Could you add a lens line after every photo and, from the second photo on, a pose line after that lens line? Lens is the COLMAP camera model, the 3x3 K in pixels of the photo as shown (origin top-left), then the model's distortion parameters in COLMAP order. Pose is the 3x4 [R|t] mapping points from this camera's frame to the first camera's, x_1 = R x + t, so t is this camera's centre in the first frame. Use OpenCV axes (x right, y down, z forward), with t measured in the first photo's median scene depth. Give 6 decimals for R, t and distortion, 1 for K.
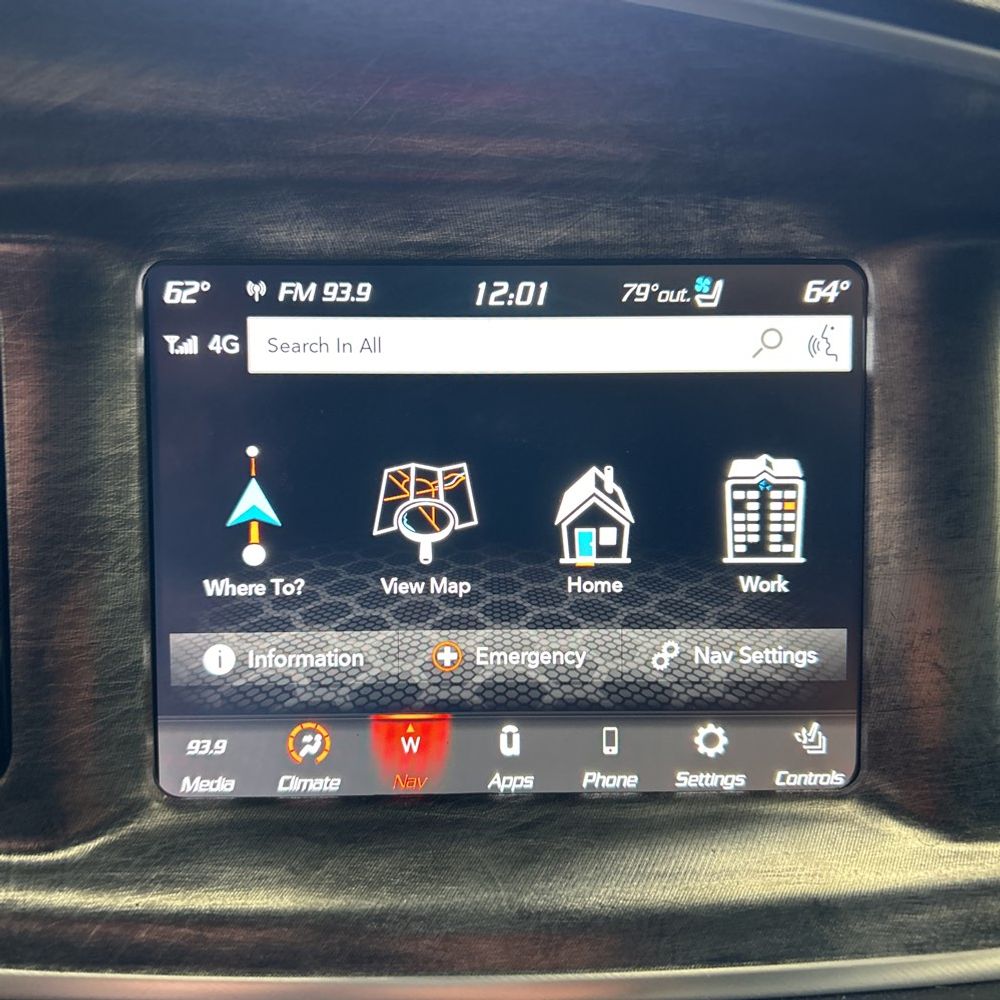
lens RADIAL K [[1025.0, 0, 498.8], [0, 1025.0, 482.2], [0, 0, 1]] dist [0.037232, -0.008072]
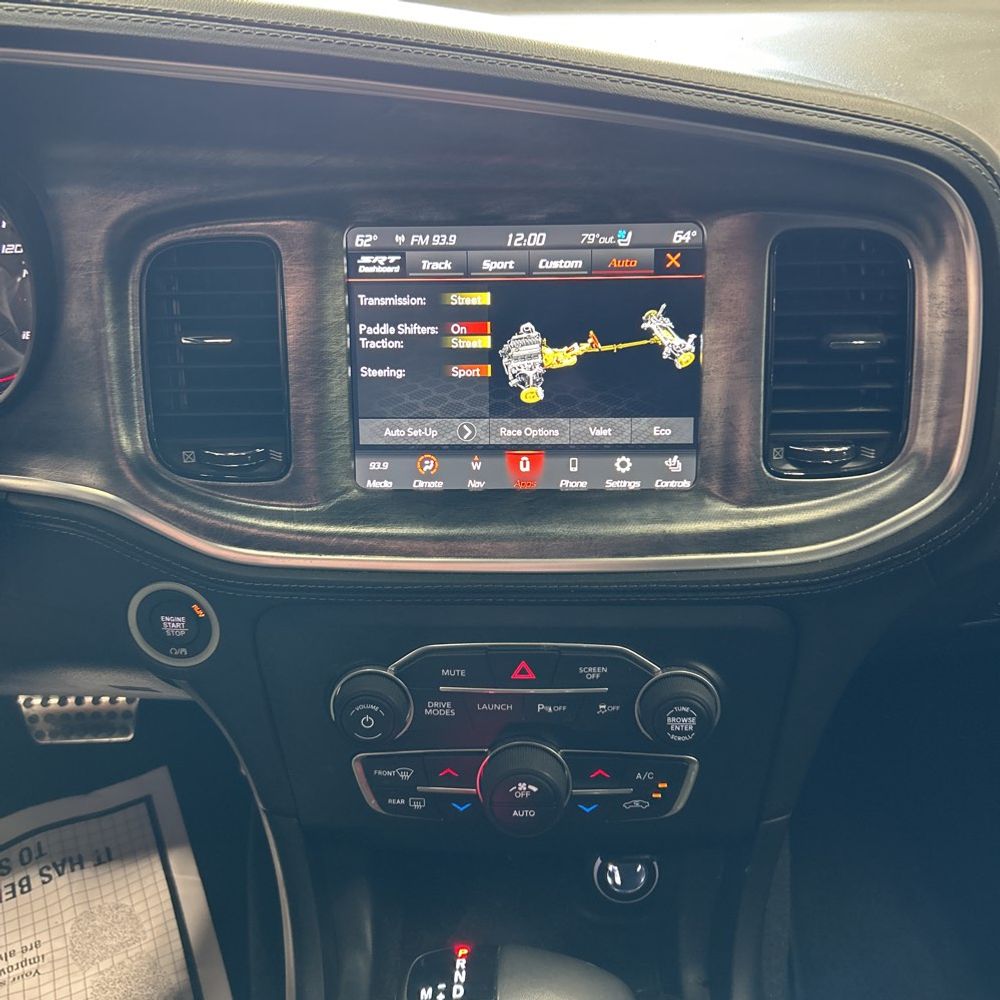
lens RADIAL K [[1007.0, 0, 500.0], [0, 1007.0, 500.0], [0, 0, 1]] dist [0.013628, -0.011266]
pose [[0.994393, 0.015600, -0.104590, 0.174903], [-0.001744, 0.991344, 0.131275, 0.060989], [0.105733, -0.130357, 0.985813, -0.998568]]
